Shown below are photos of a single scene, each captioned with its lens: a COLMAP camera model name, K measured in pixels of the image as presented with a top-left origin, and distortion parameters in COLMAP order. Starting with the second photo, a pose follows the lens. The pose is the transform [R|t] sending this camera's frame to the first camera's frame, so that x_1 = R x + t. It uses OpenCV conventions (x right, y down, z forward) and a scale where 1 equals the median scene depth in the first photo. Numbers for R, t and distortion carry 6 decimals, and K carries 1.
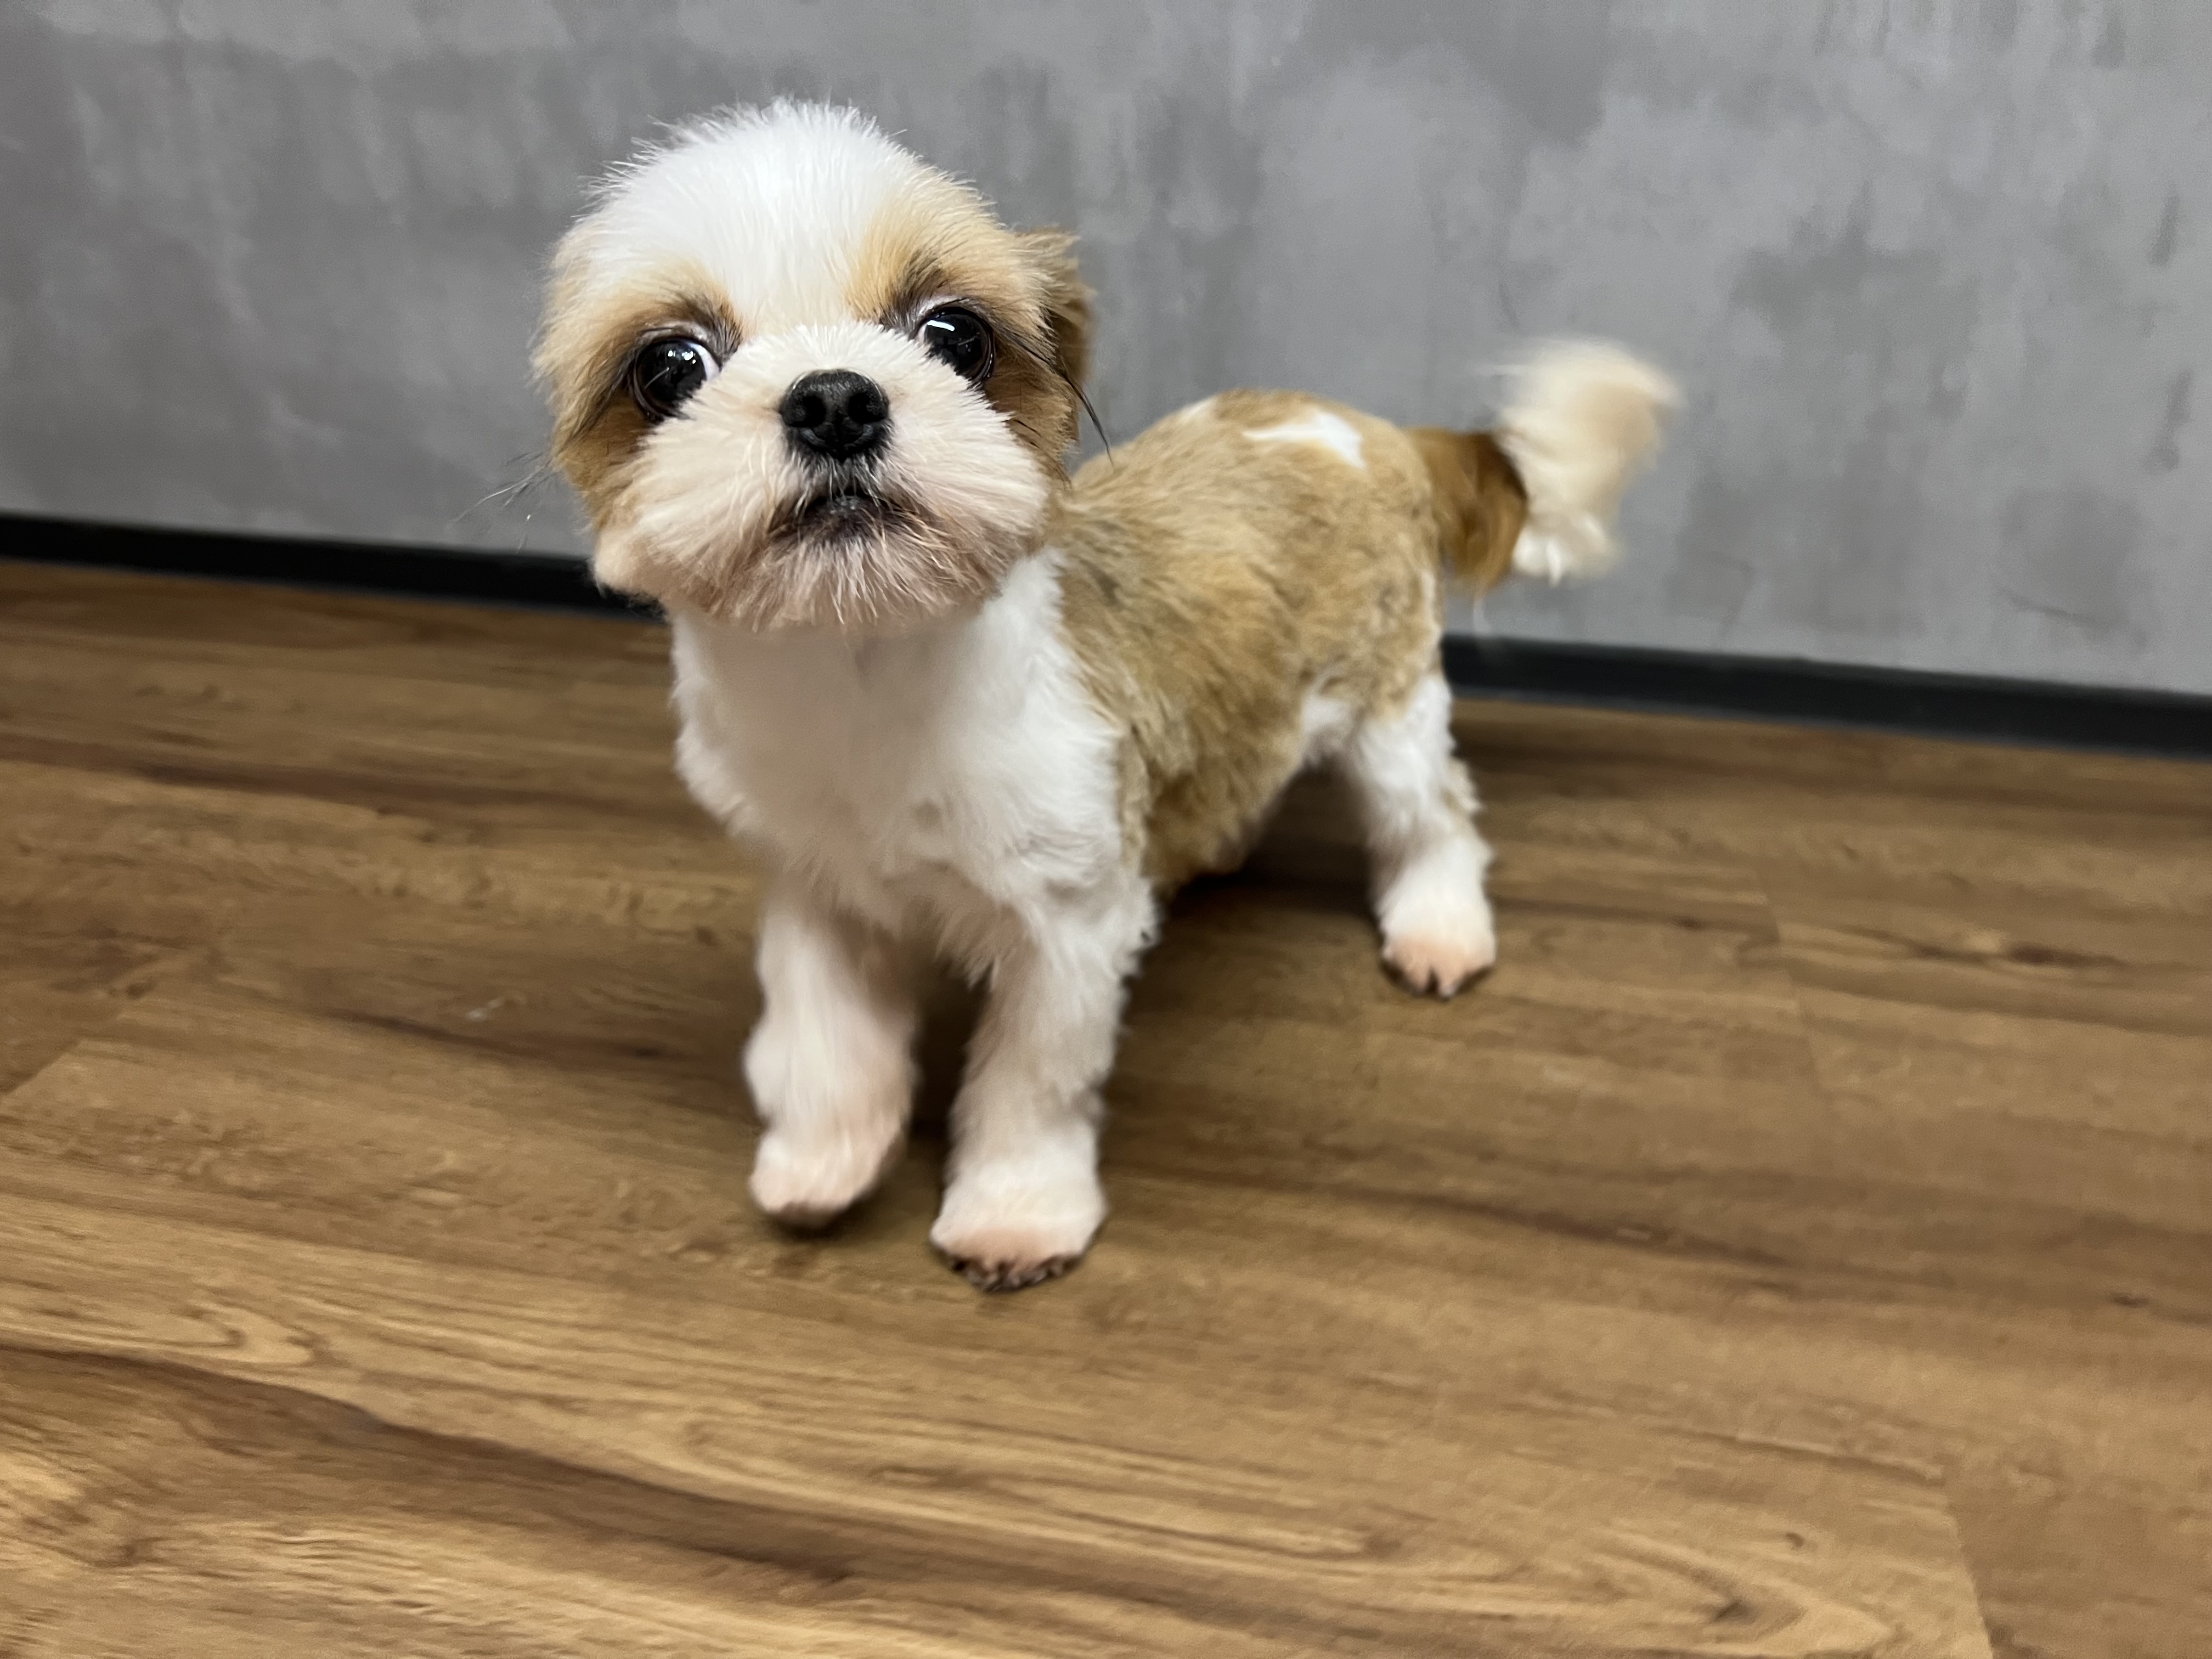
lens RADIAL K [[1714.3, 0, 1083.9], [0, 1714.3, 812.0], [0, 0, 1]] dist [0.007298, -0.025561]
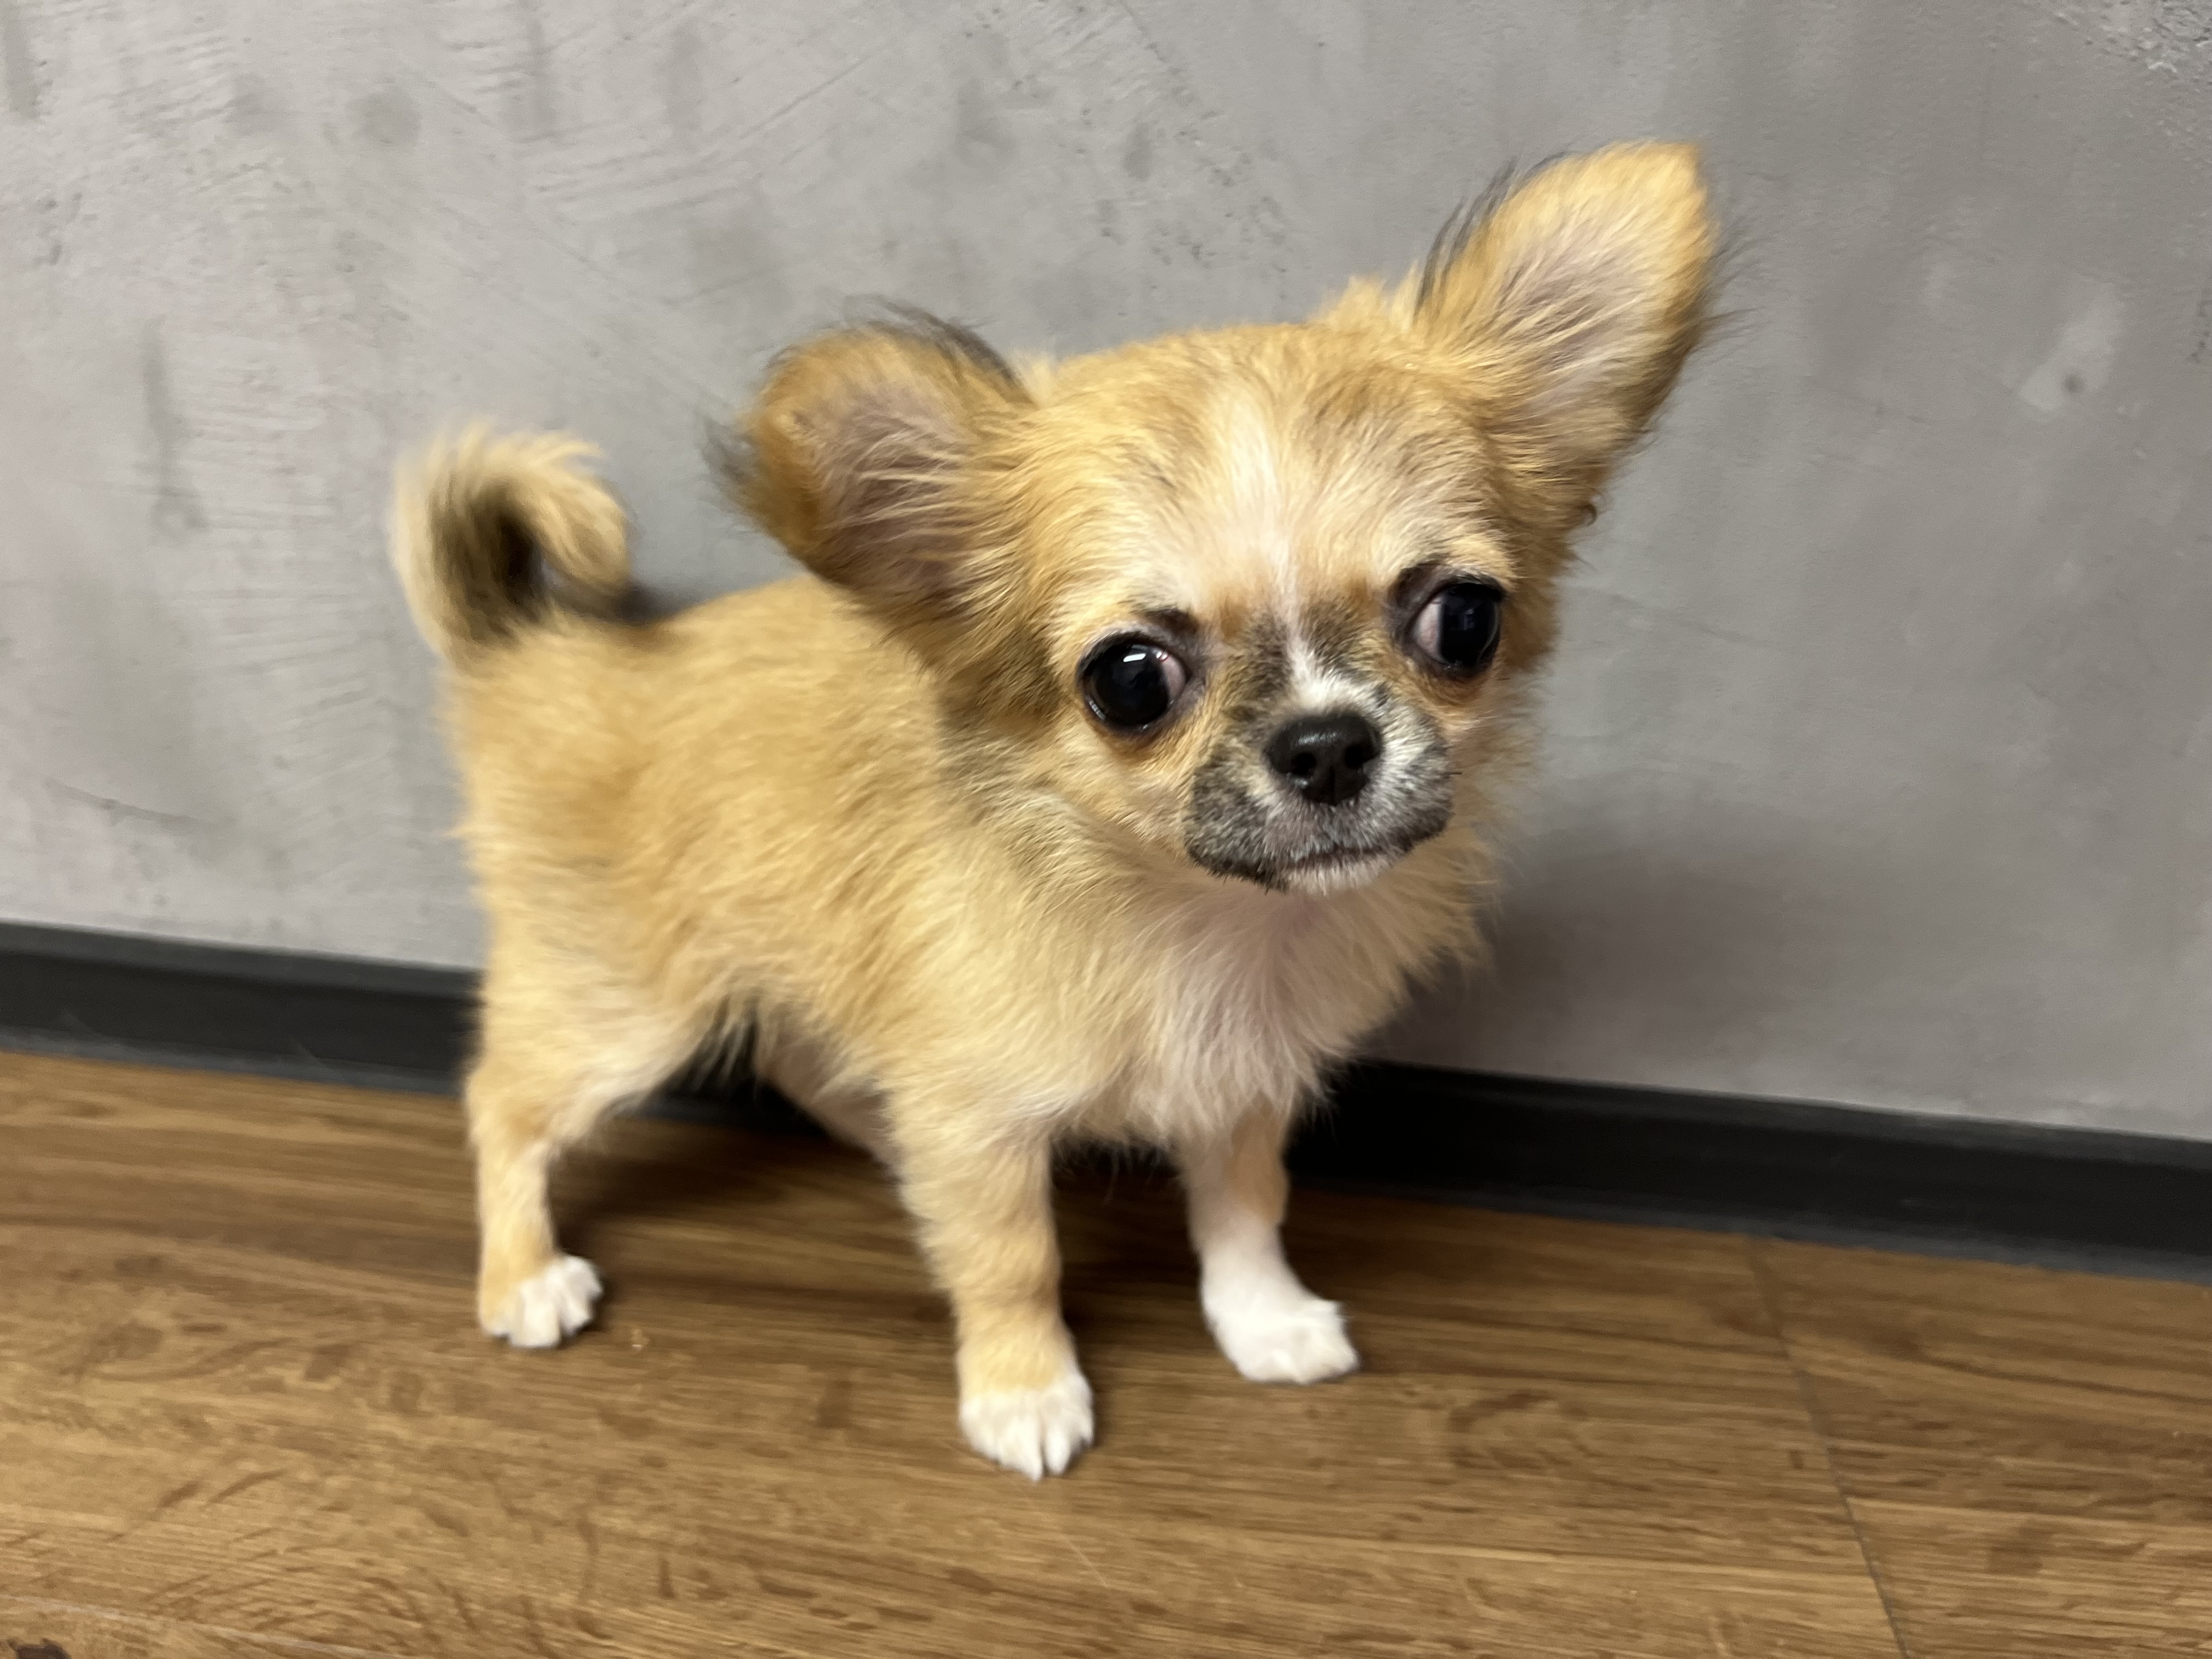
lens RADIAL K [[1714.3, 0, 1070.7], [0, 1714.3, 829.1], [0, 0, 1]] dist [0.007298, -0.025561]
pose [[0.995963, 0.001493, 0.089757, 0.934389], [0.007290, 0.995215, -0.097440, -0.065658], [-0.089473, 0.097701, 0.991186, 0.524394]]
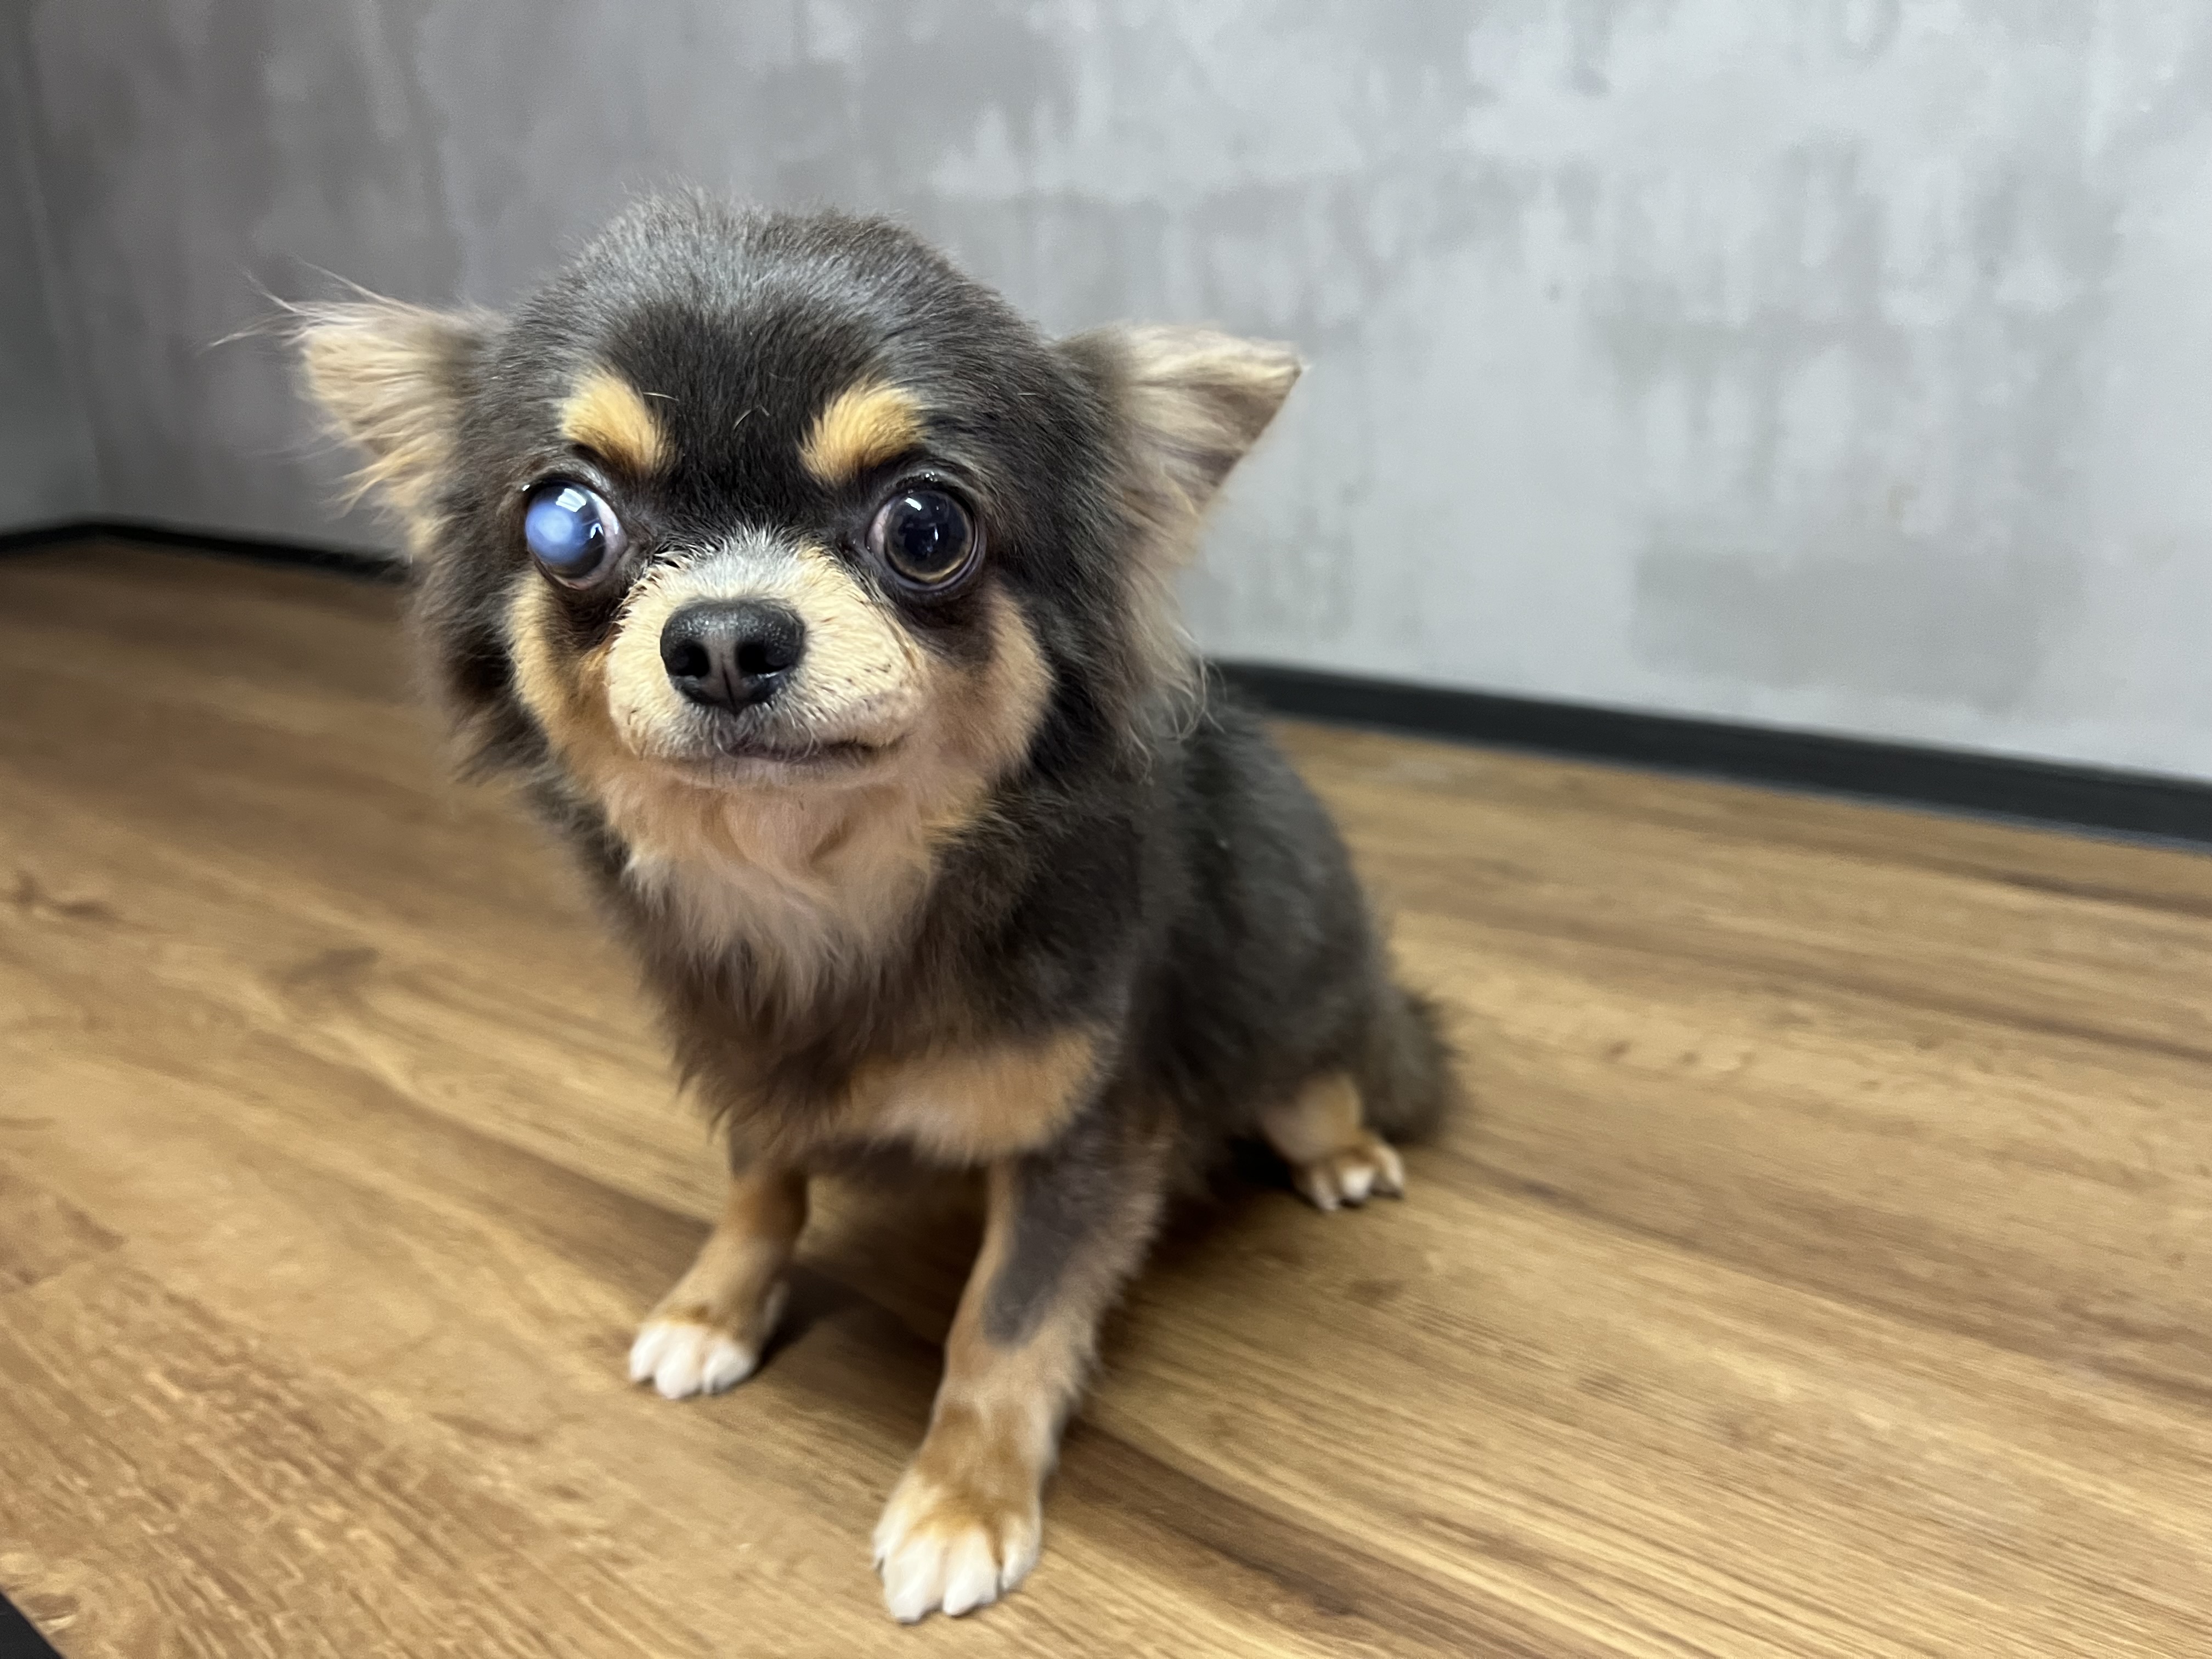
lens RADIAL K [[1714.3, 0, 1087.1], [0, 1714.3, 808.9], [0, 0, 1]] dist [0.007298, -0.025561]
pose [[0.898316, 0.085078, -0.431035, 0.037650], [-0.150149, 0.981451, -0.119205, 0.101306], [0.412898, 0.171803, 0.894427, 0.082177]]
